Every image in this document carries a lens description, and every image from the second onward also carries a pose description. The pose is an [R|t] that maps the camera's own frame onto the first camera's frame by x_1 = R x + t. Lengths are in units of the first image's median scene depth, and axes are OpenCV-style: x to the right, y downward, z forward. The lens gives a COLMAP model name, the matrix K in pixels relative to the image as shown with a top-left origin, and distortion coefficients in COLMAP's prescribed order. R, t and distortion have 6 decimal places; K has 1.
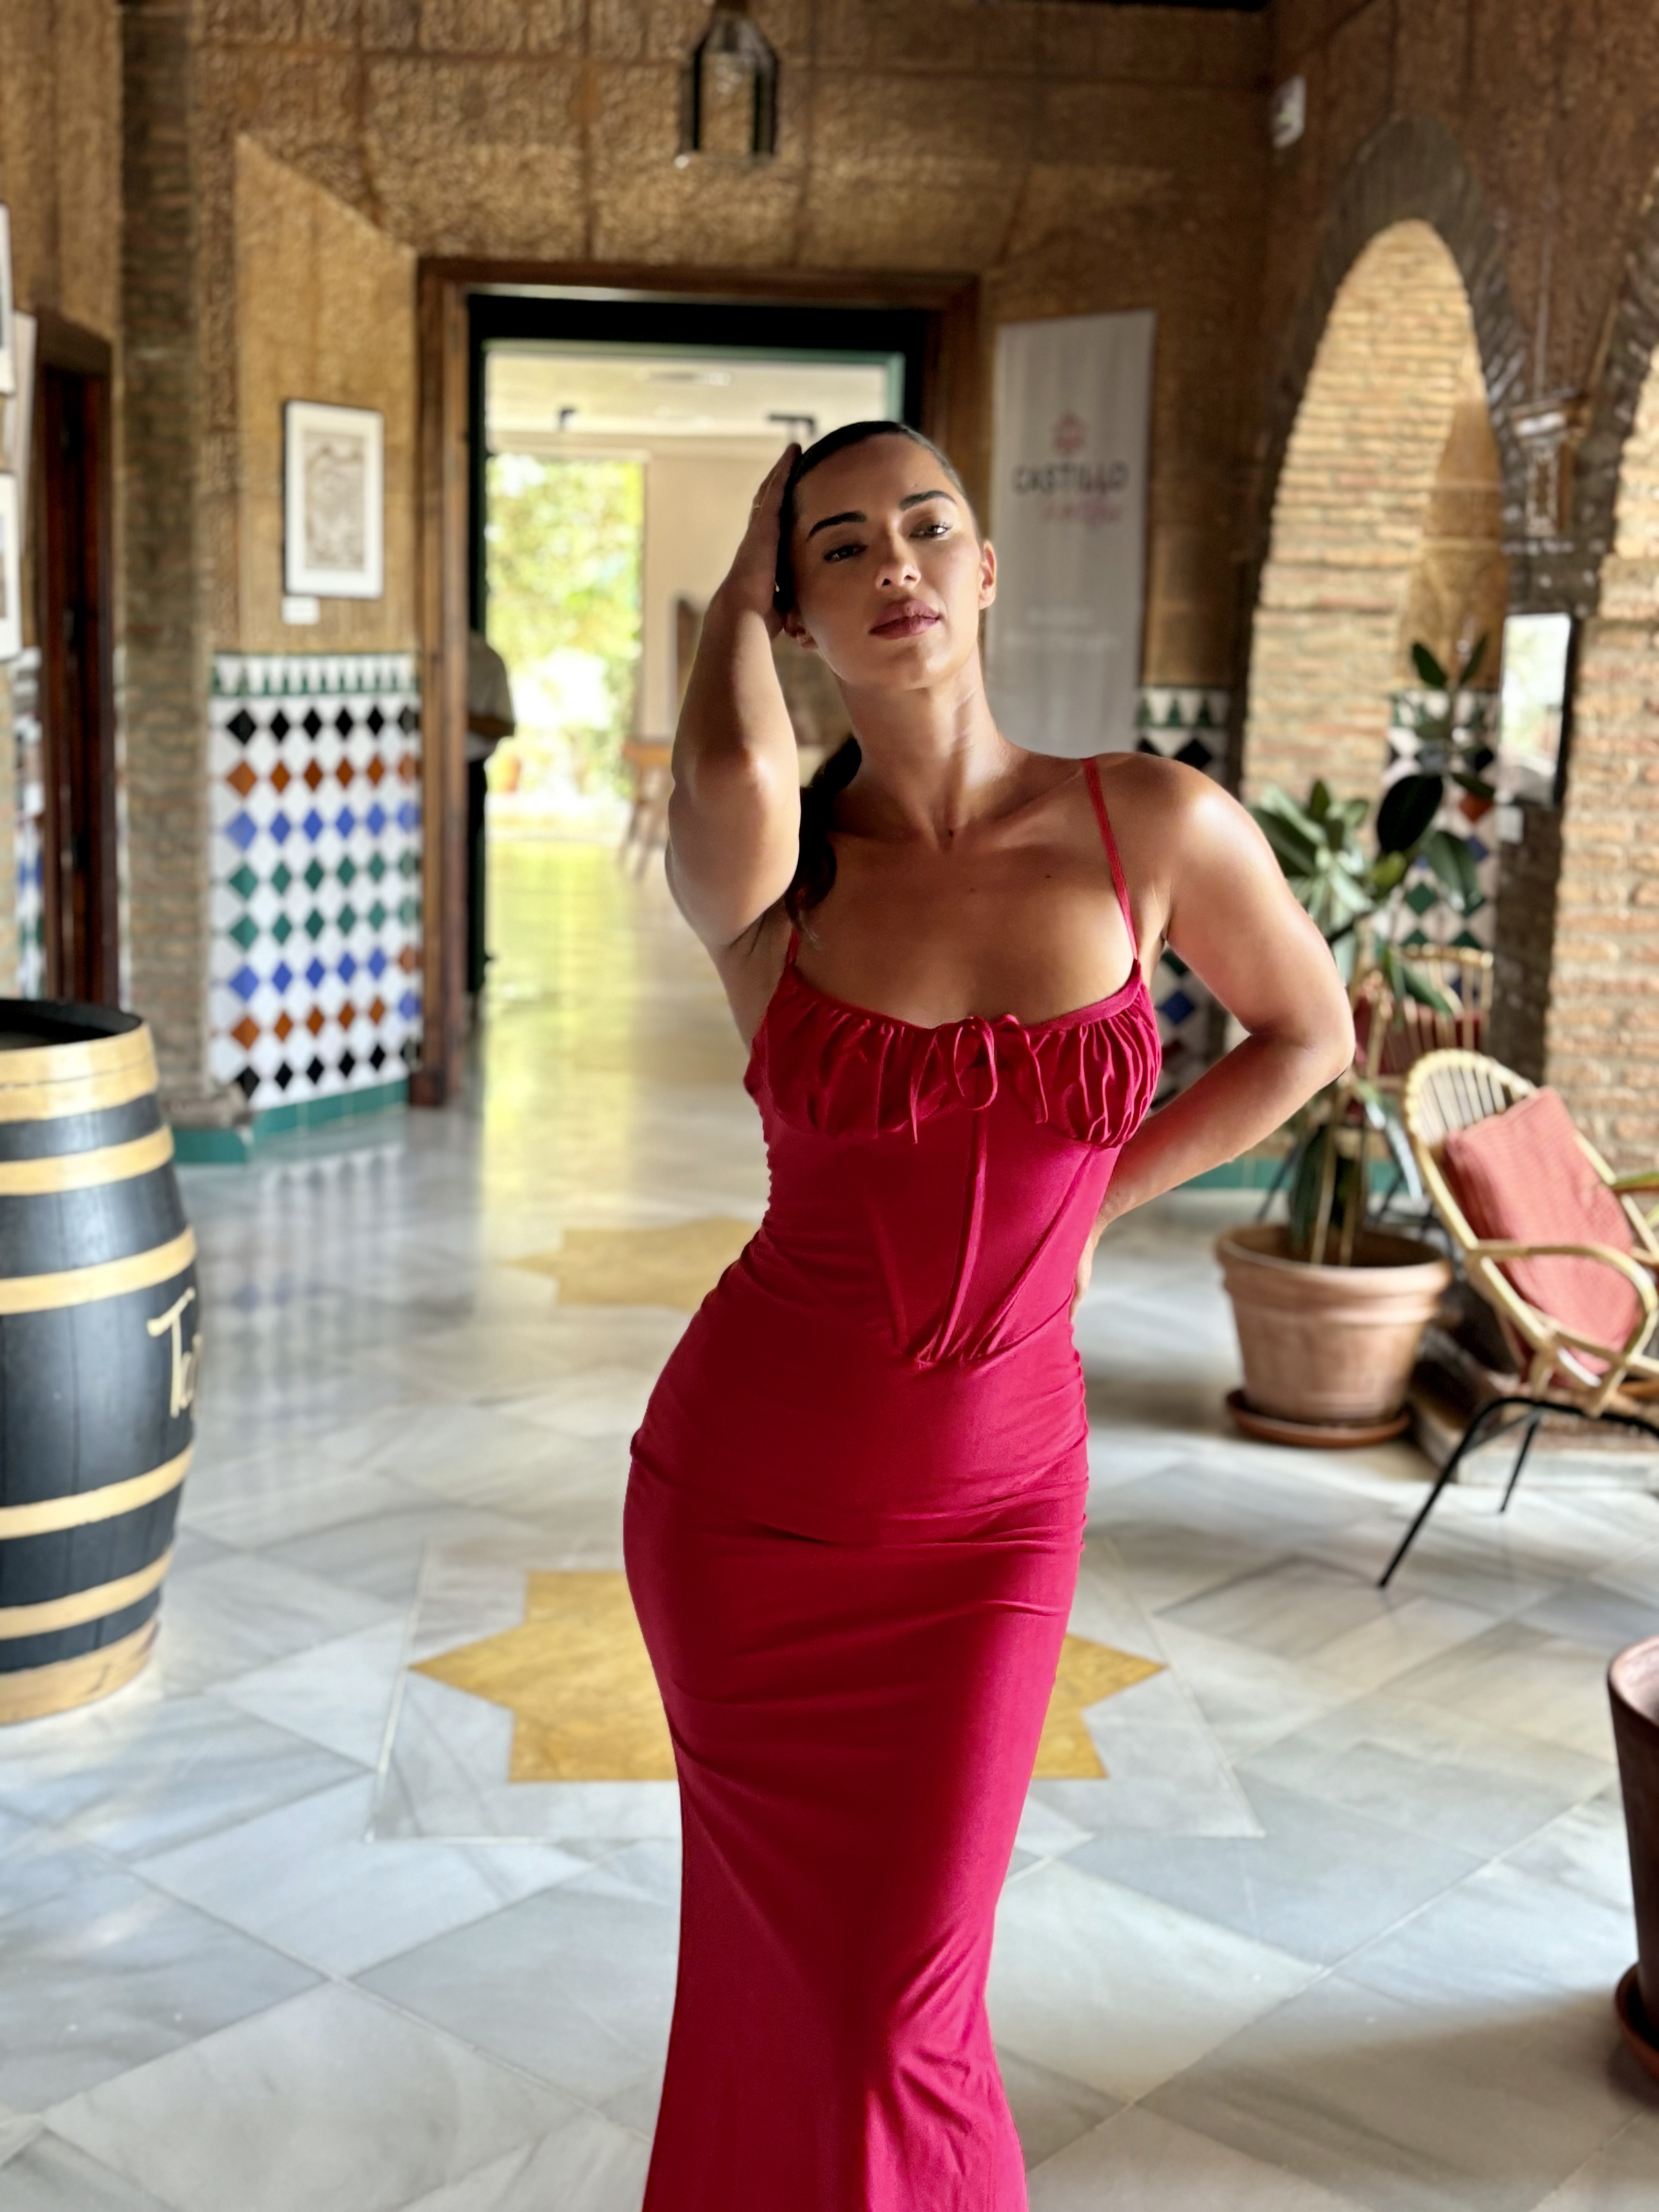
lens RADIAL K [[2649.4, 0, 829.5], [0, 2649.4, 1106.0], [0, 0, 1]] dist [0.004816, -0.128367]
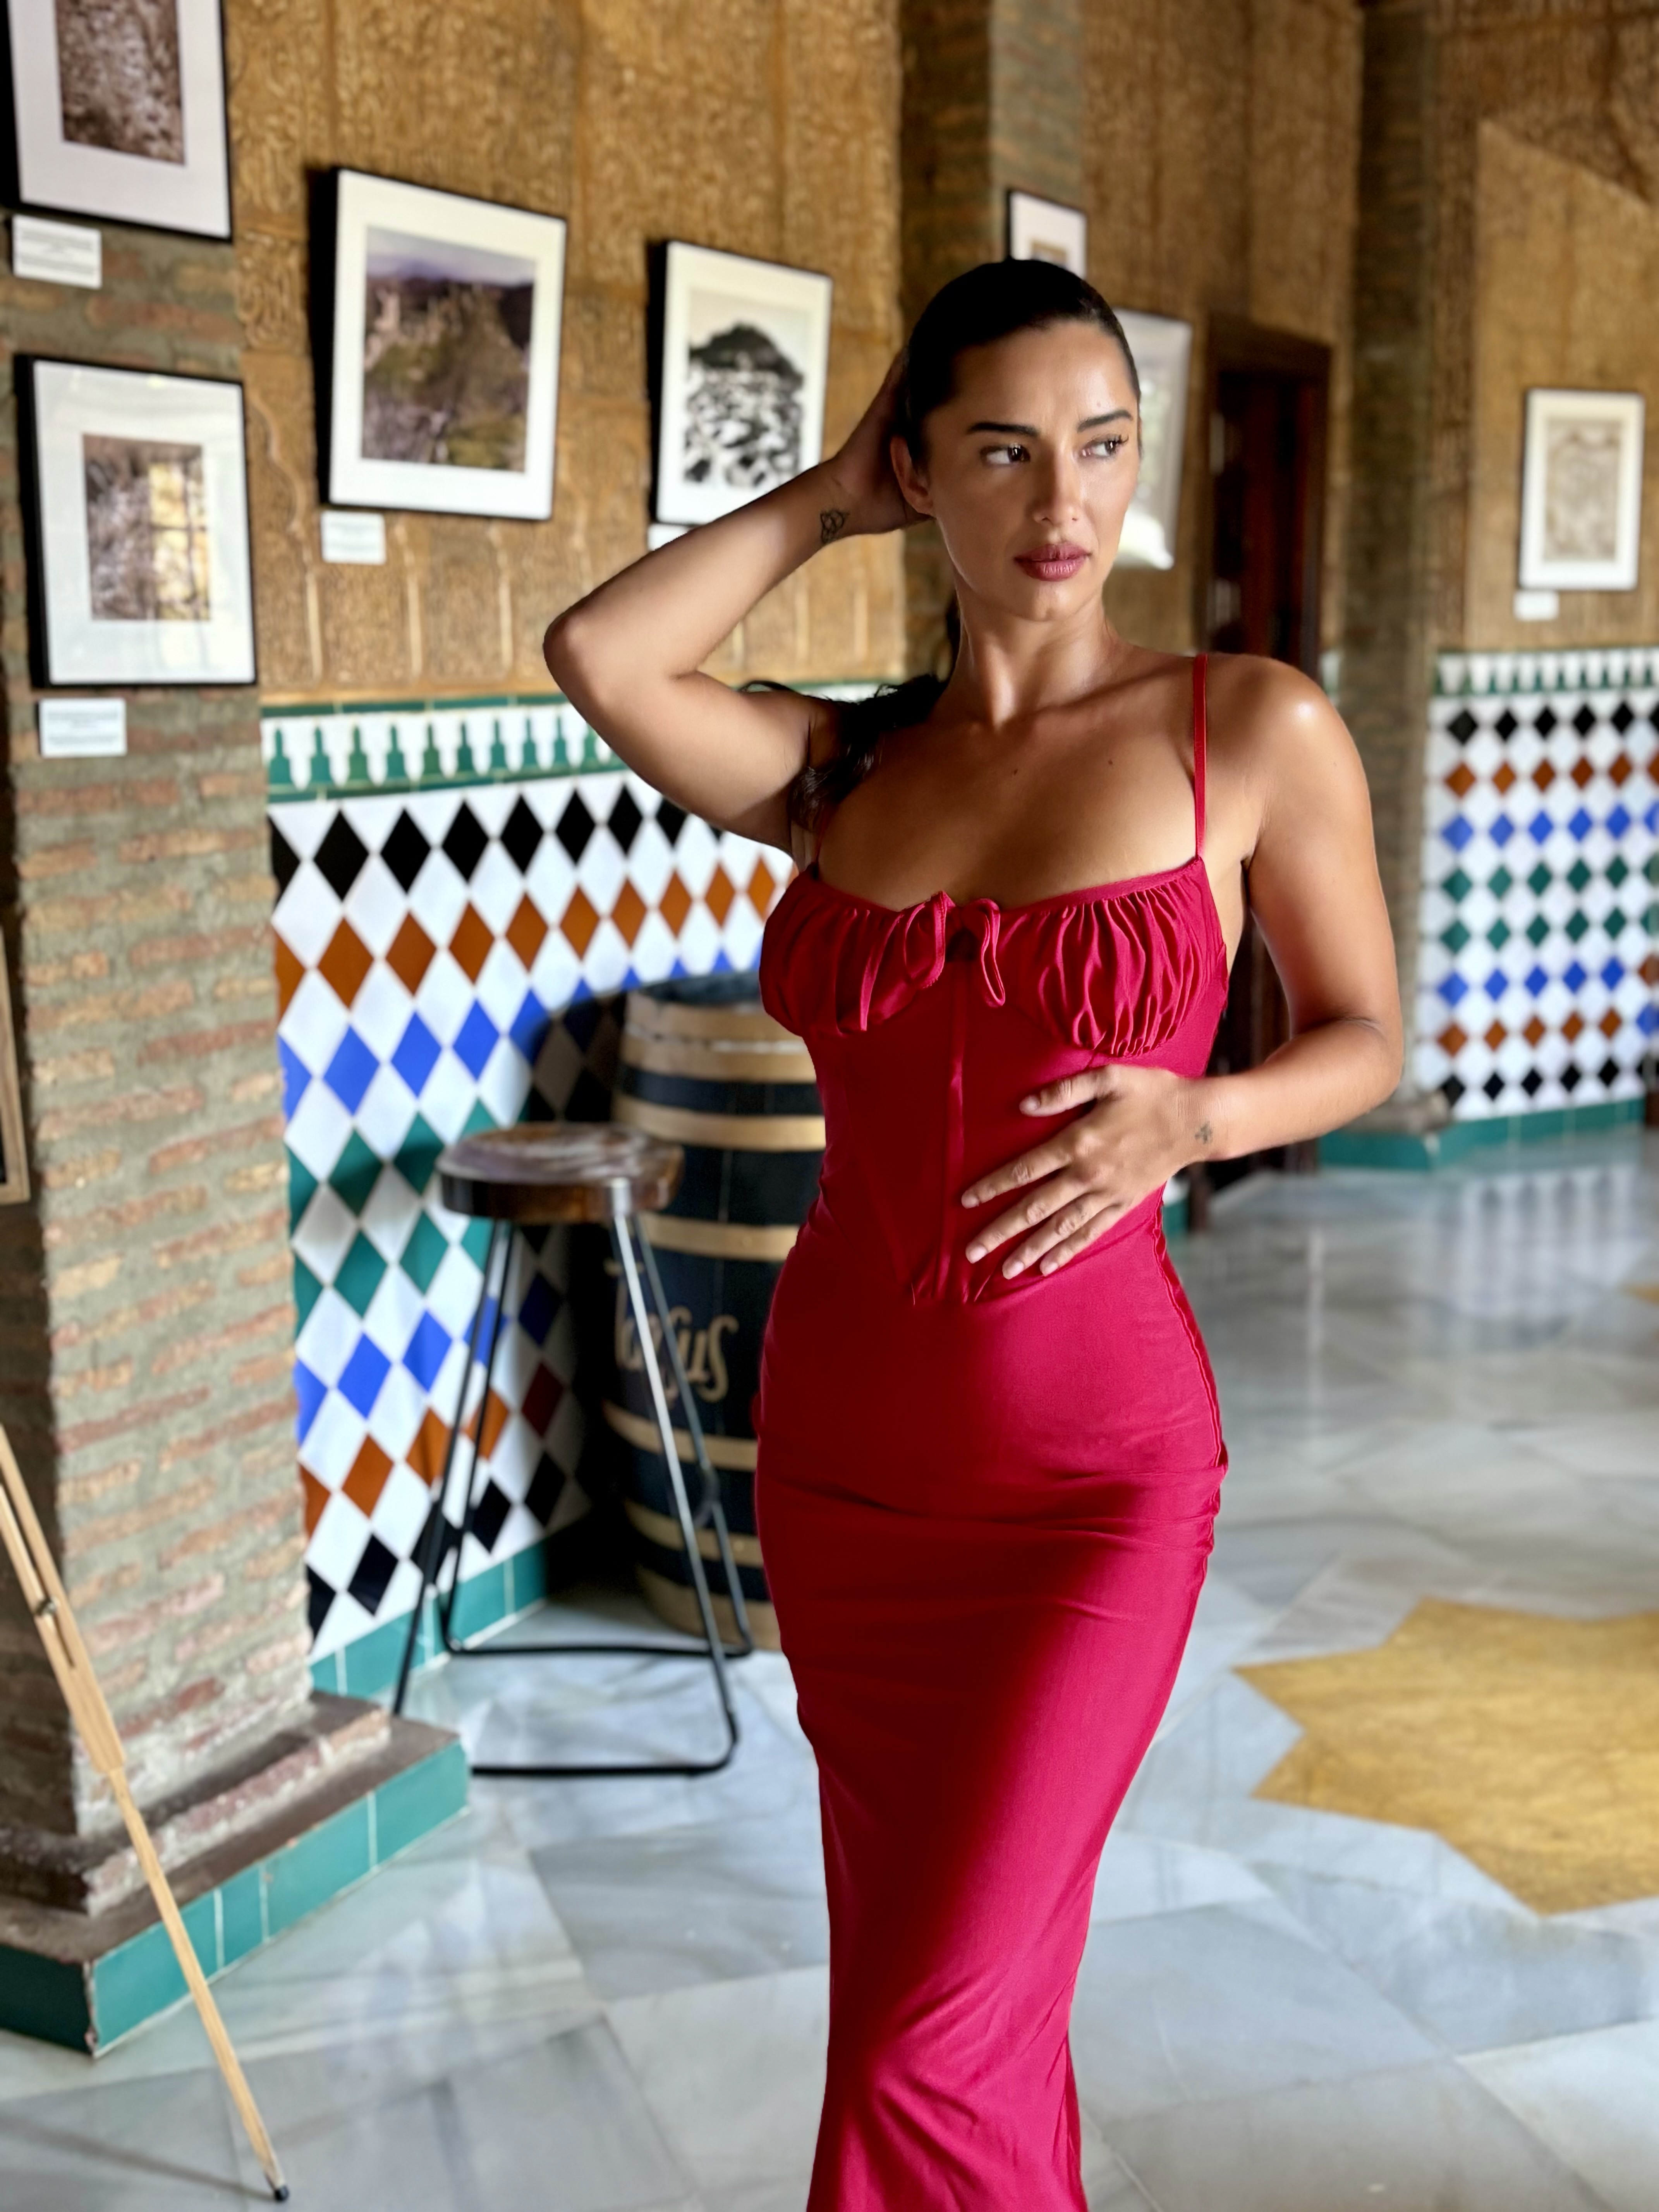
lens RADIAL K [[2649.4, 0, 829.5], [0, 2649.4, 1106.0], [0, 0, 1]] dist [0.004816, -0.128367]
pose [[0.841864, 0.042759, -0.537993, 0.113072], [-0.050582, 0.998720, 0.000225, 0.008088], [0.537314, 0.027023, 0.842949, 0.055487]]
